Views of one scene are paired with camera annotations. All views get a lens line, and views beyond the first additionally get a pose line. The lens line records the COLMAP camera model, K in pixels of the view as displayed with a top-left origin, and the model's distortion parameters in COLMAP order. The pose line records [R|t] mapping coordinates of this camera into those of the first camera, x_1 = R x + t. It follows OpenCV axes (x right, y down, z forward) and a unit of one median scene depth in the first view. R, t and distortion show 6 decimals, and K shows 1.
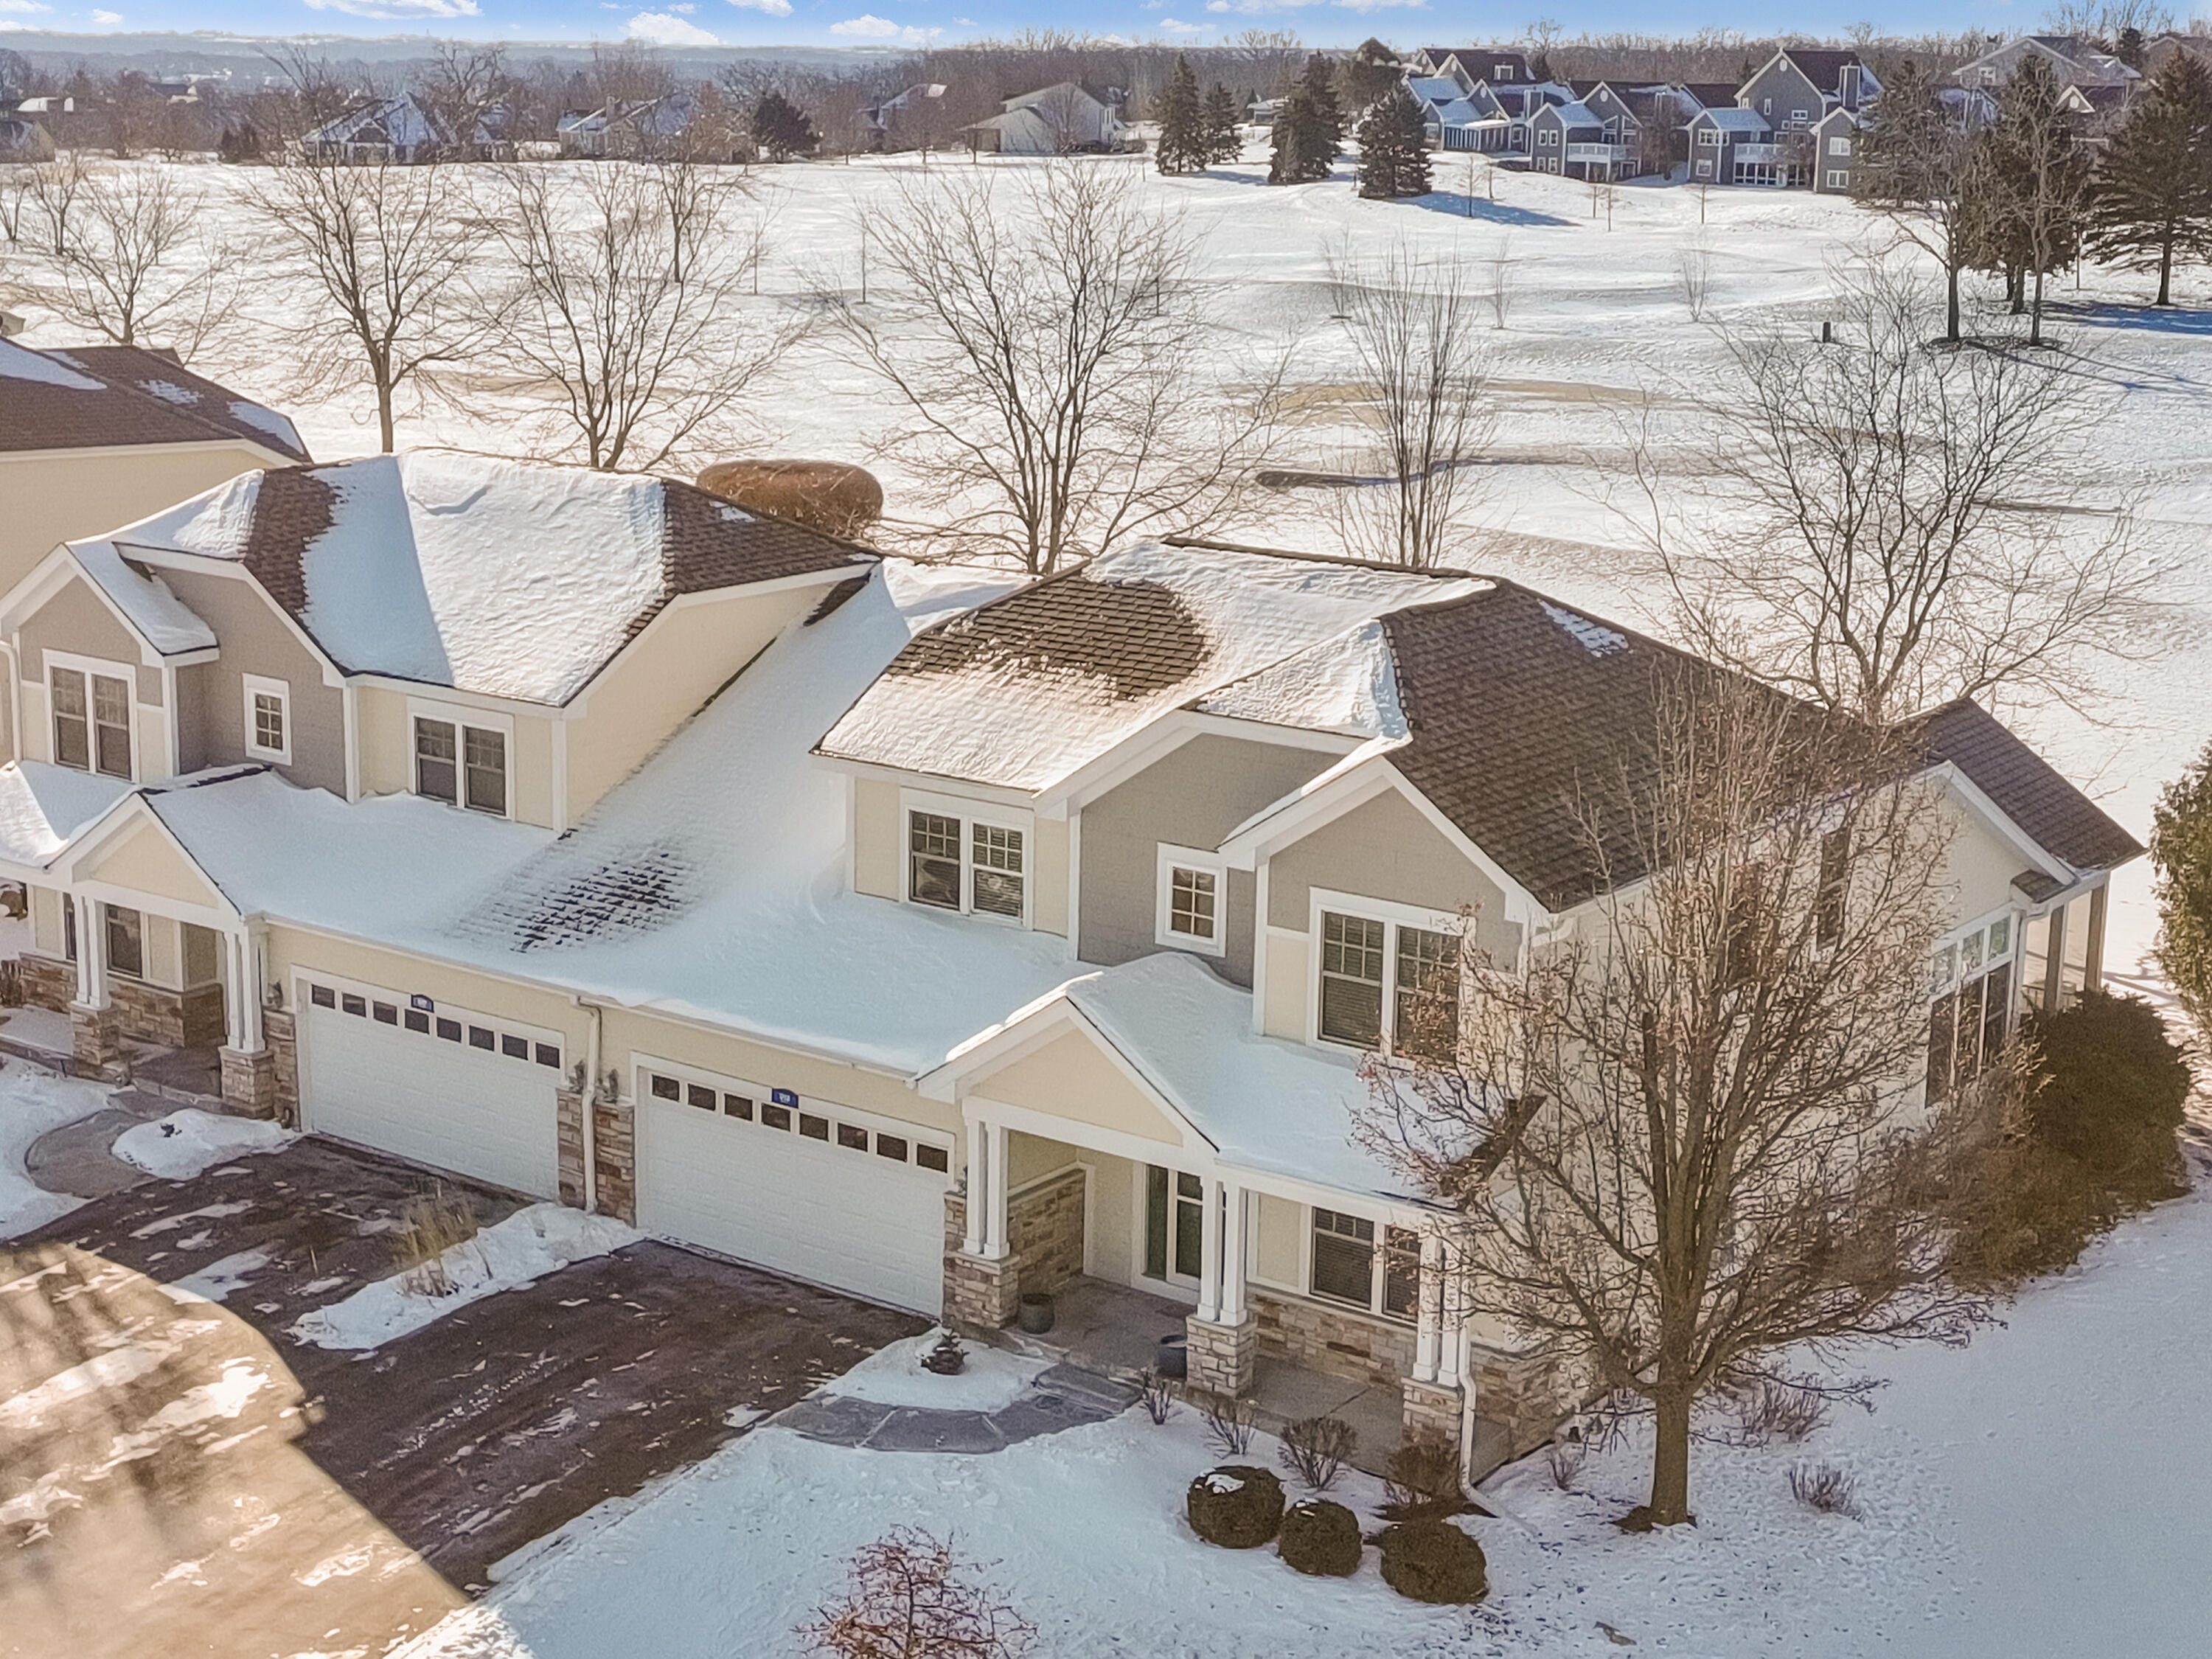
lens RADIAL K [[3376.9, 0, 1104.8], [0, 3376.9, 831.3], [0, 0, 1]] dist [0.046780, 0.000000]
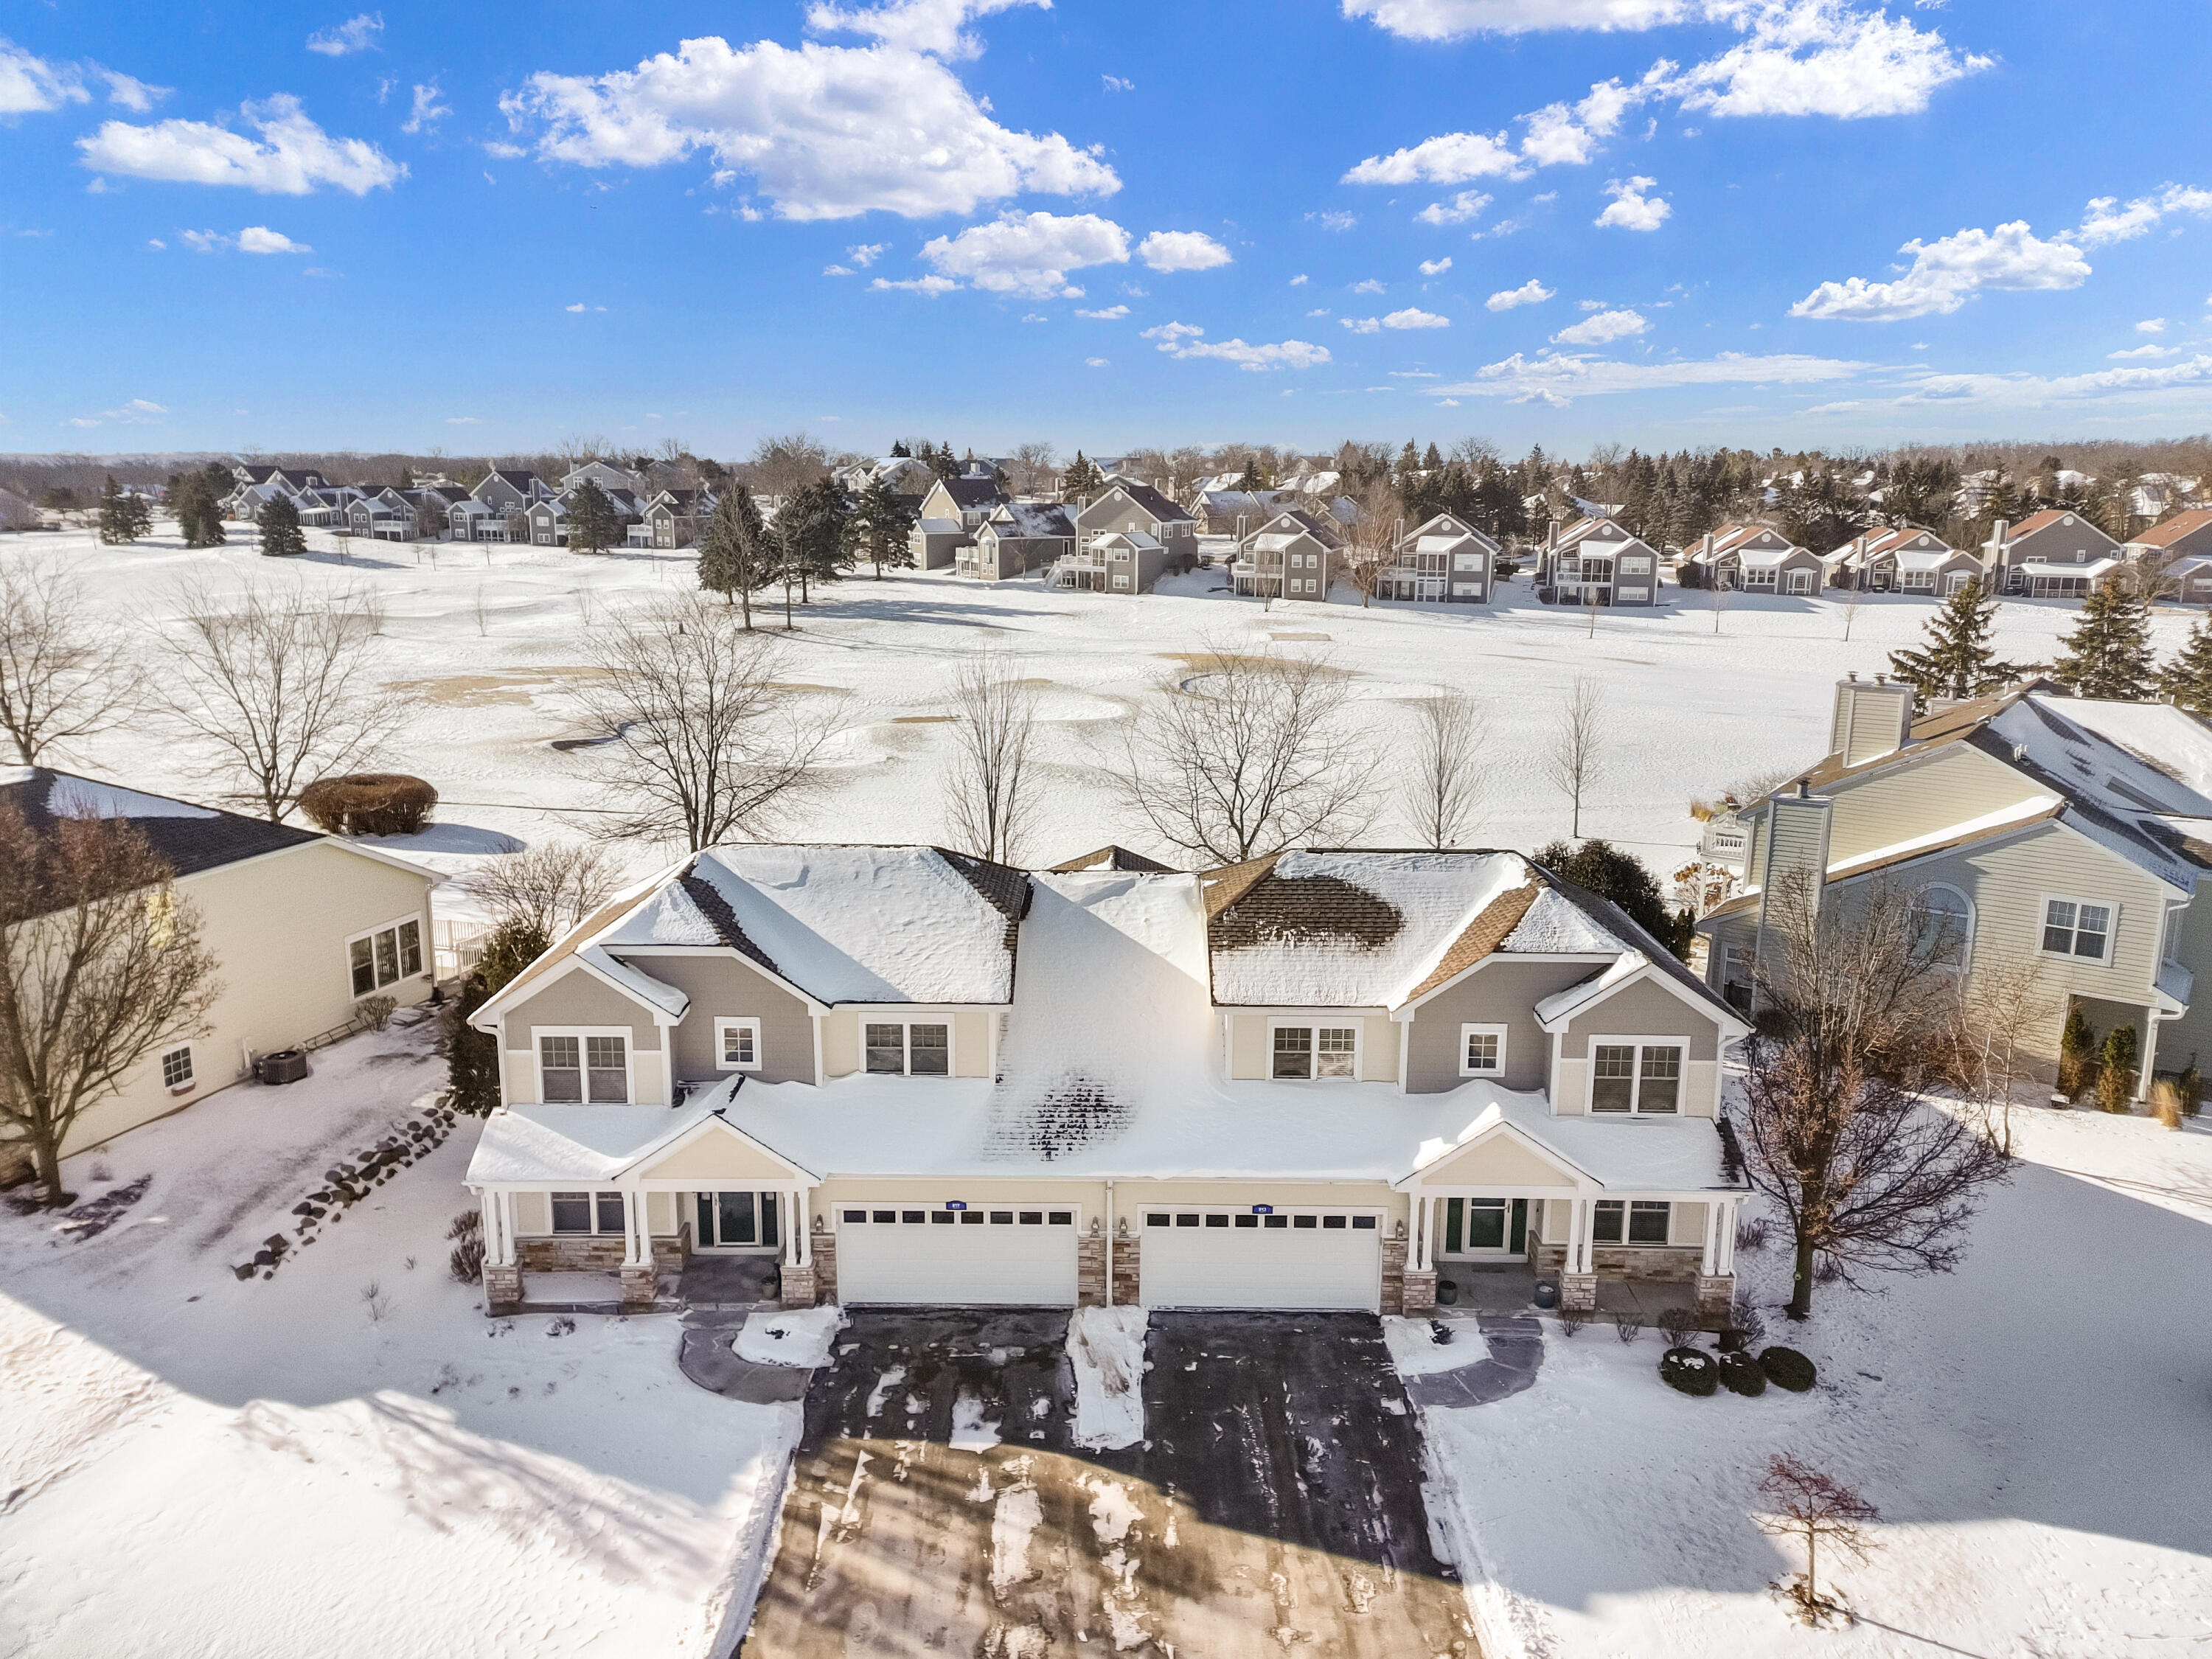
lens RADIAL K [[1636.2, 0, 1111.3], [0, 1636.2, 822.5], [0, 0, 1]] dist [0.053845, -0.008677]
pose [[0.808071, -0.137231, 0.572877, -0.576635], [0.140551, 0.989315, 0.038734, -0.150809], [-0.572072, 0.049219, 0.818726, 0.331890]]
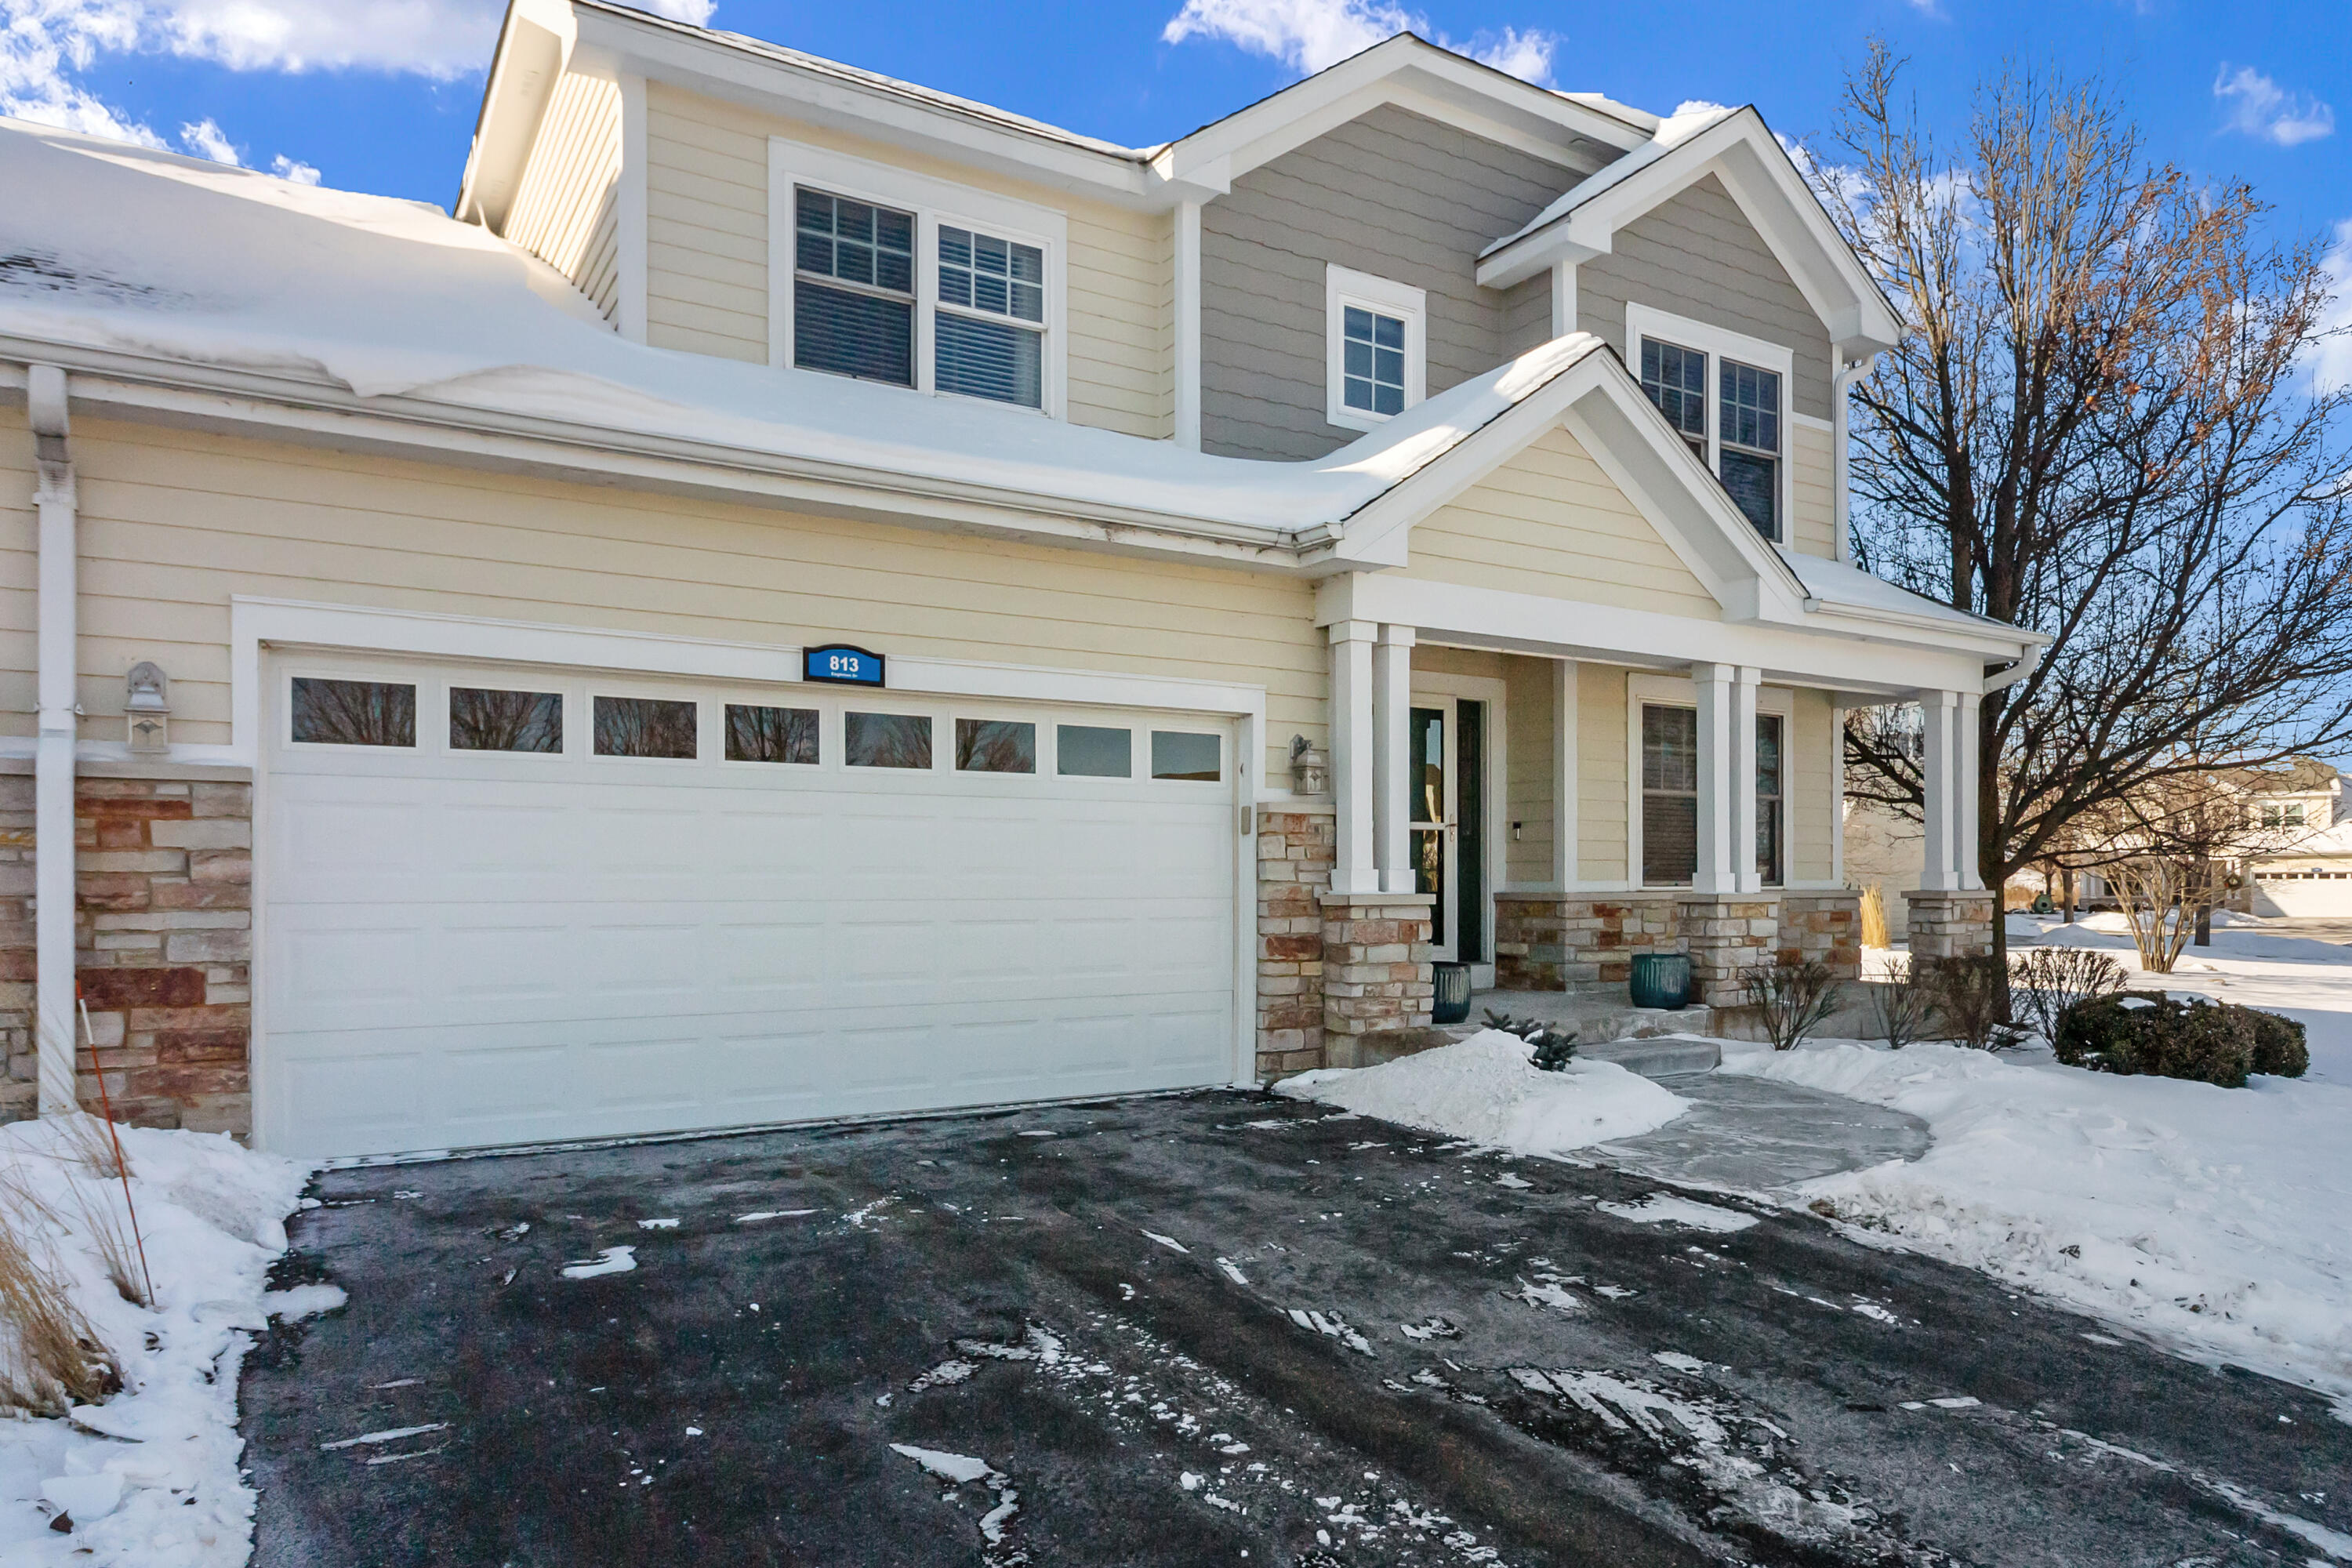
lens RADIAL K [[1471.4, 0, 1173.9], [0, 1471.4, 886.0], [0, 0, 1]] dist [0.000290, -0.000307]
pose [[0.377473, -0.019027, 0.925825, -0.234873], [0.218072, 0.973497, -0.068905, 0.120200], [-0.899977, 0.227907, 0.371618, 0.855071]]
